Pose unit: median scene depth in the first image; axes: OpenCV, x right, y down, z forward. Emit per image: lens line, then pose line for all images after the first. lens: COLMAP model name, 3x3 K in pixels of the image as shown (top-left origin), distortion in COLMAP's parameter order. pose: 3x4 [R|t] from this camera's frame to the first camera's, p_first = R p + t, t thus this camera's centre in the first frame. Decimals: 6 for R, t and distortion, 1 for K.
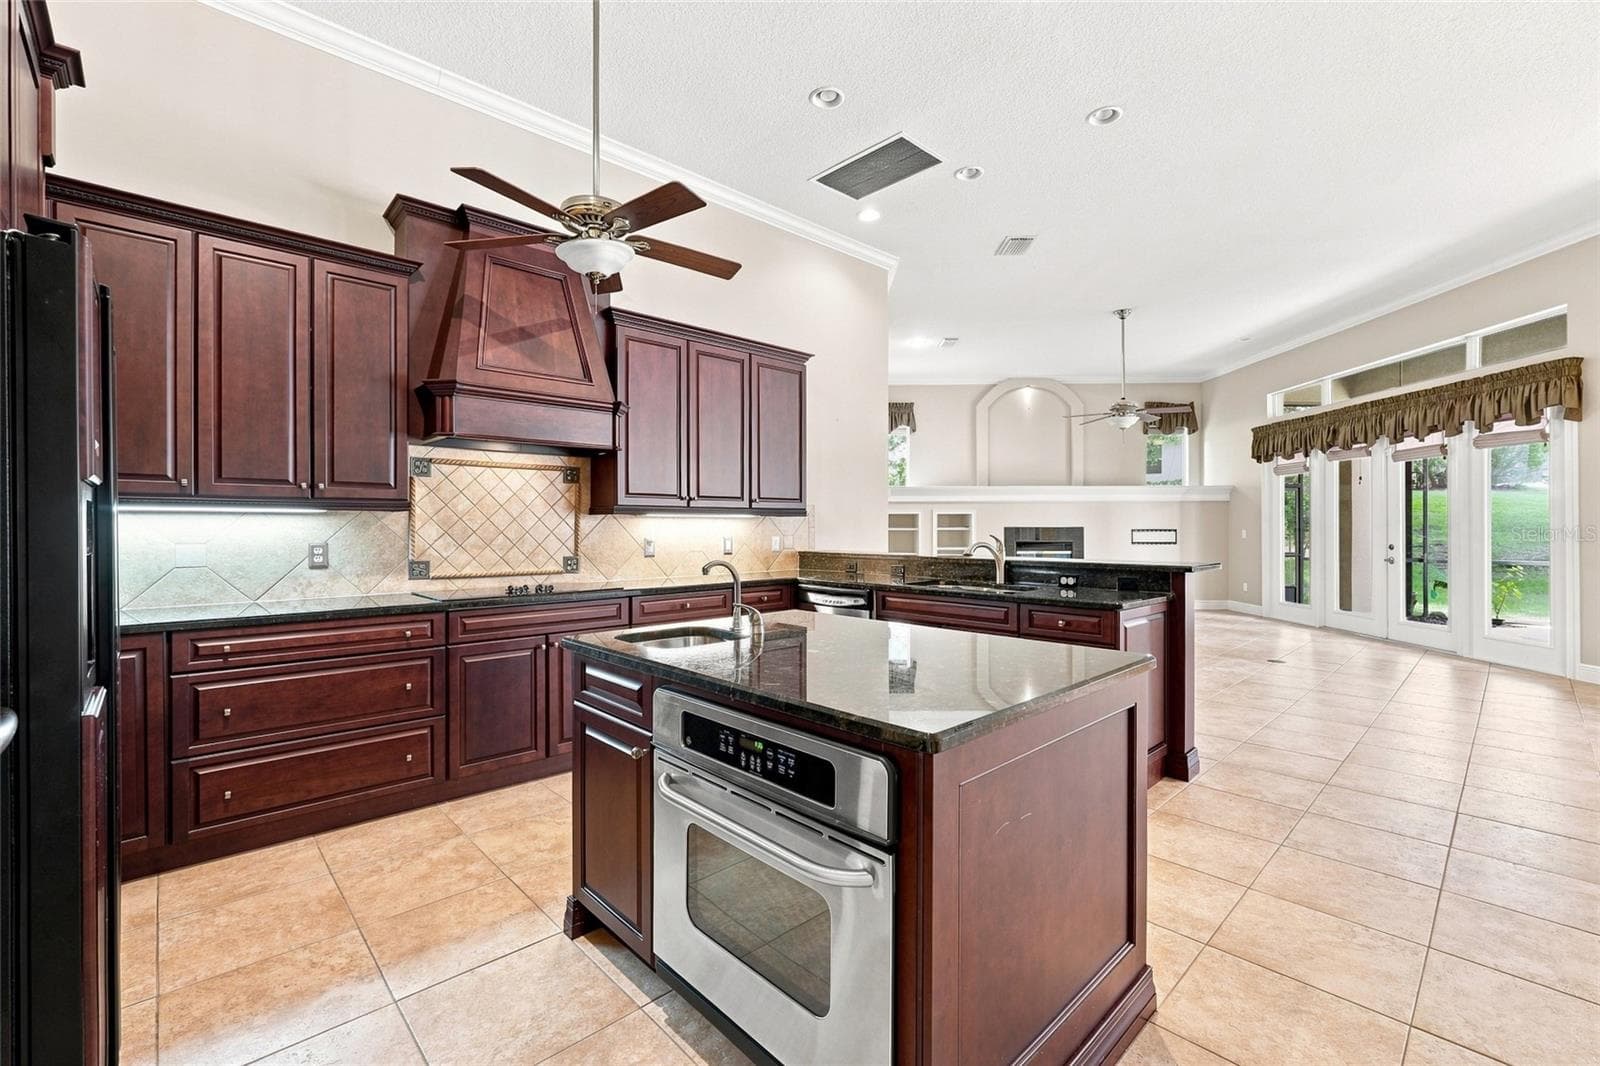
lens RADIAL K [[688.7, 0, 798.4], [0, 688.7, 528.5], [0, 0, 1]] dist [-0.013385, 0.005481]
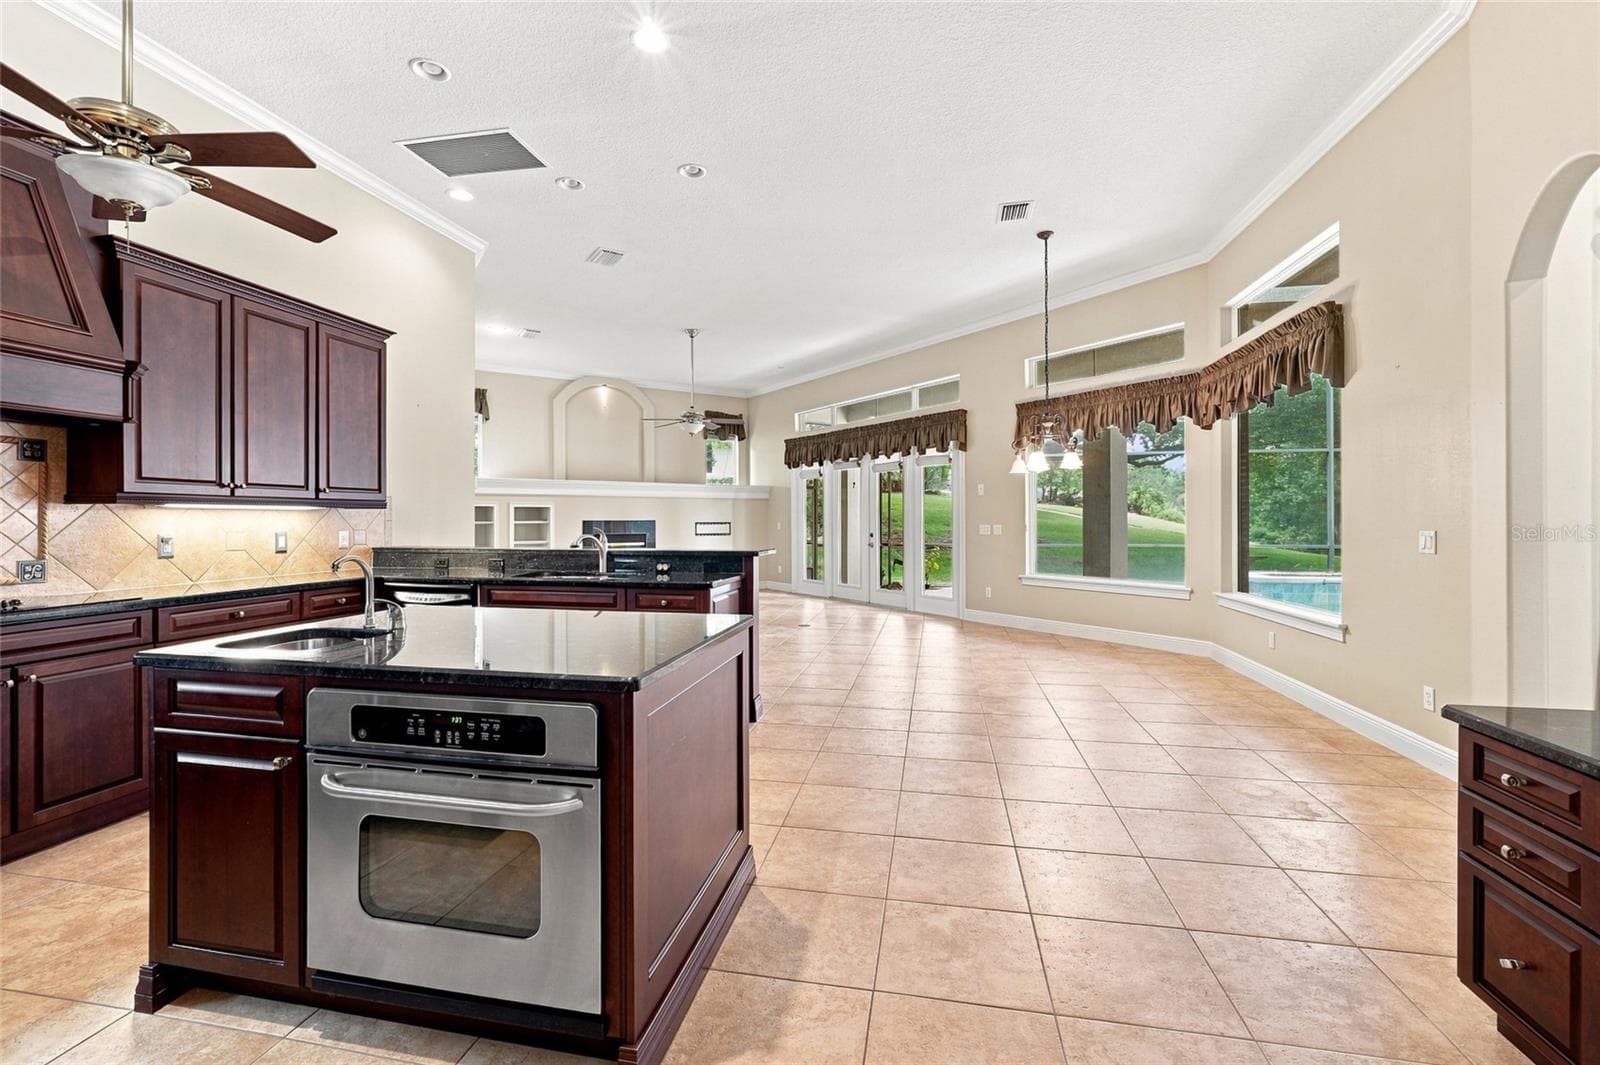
lens RADIAL K [[688.7, 0, 808.7], [0, 688.7, 524.9], [0, 0, 1]] dist [-0.013385, 0.005481]
pose [[0.808917, -0.004778, 0.587904, -0.095237], [0.002367, 0.999985, 0.004870, 0.000732], [-0.587919, -0.002548, 0.808916, -0.081364]]
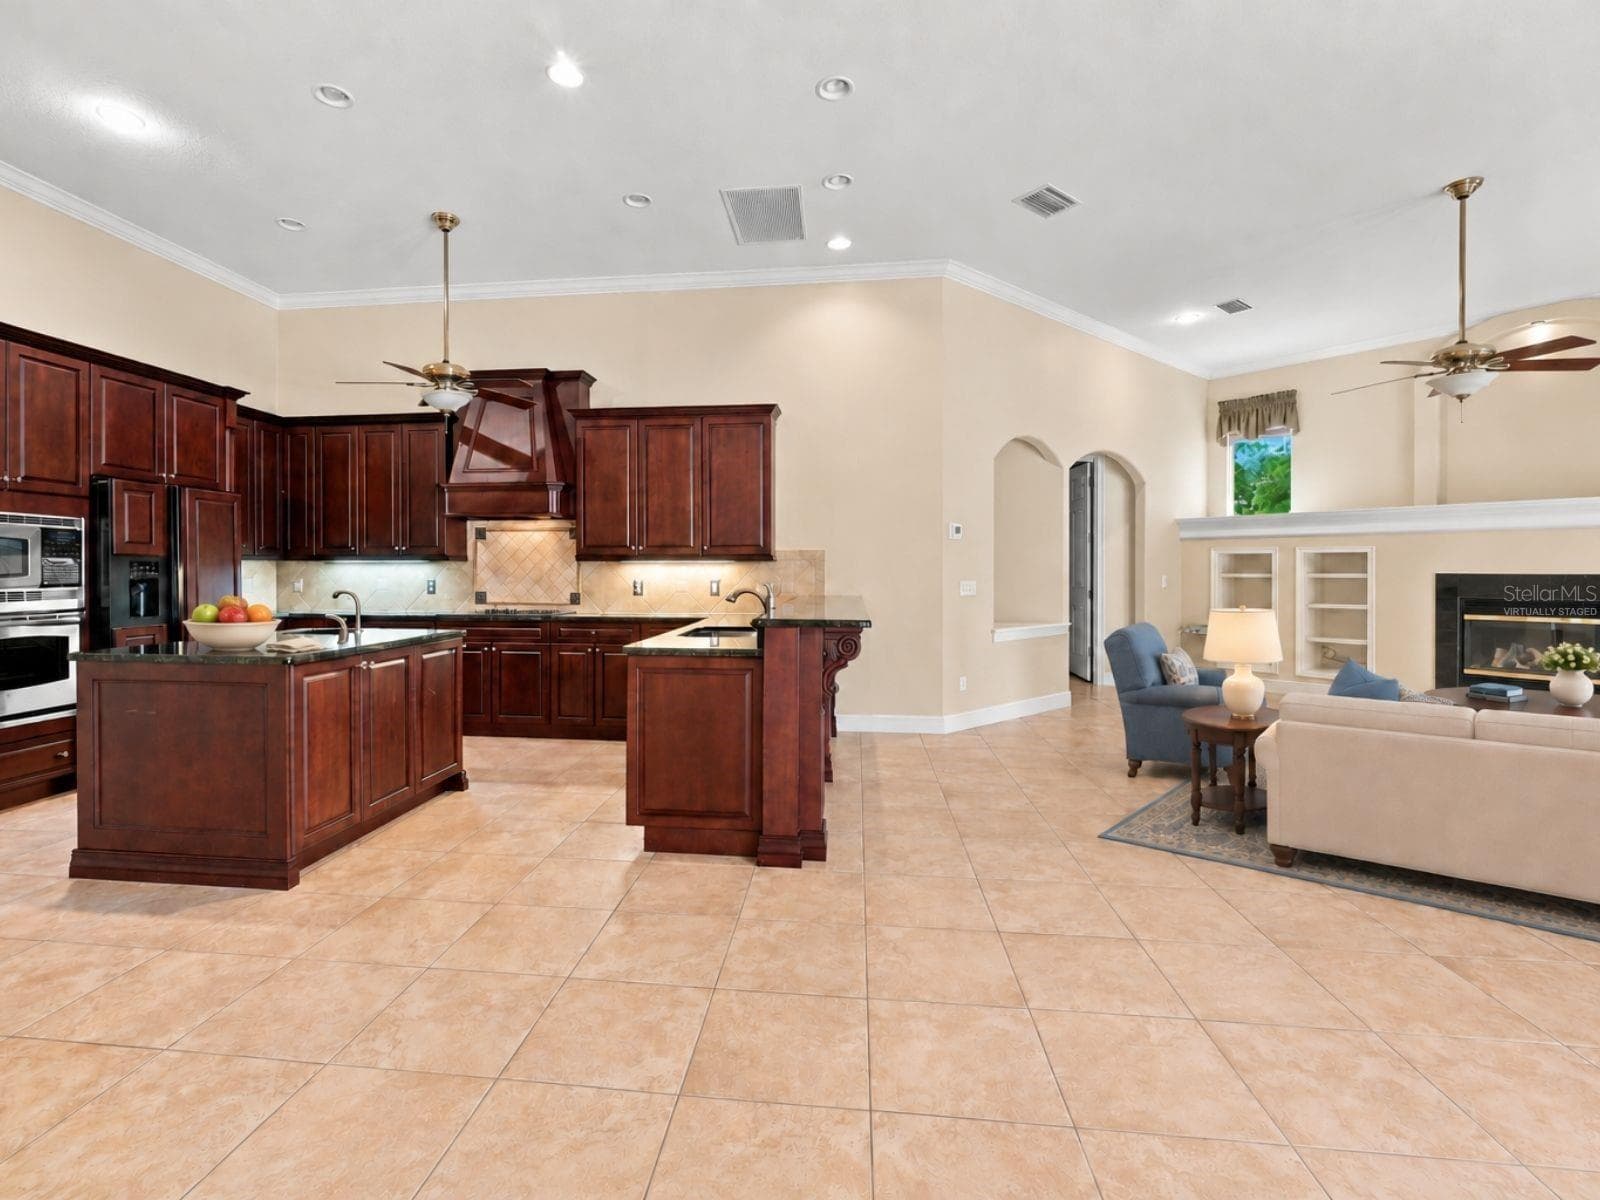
lens RADIAL K [[756.4, 0, 759.6], [0, 756.4, 570.4], [0, 0, 1]] dist [-0.002372, -0.000445]
pose [[0.636165, -0.000859, -0.771553, 1.161318], [-0.003795, 0.999984, -0.004243, 0.001834], [0.771544, 0.005627, 0.636151, 0.346650]]
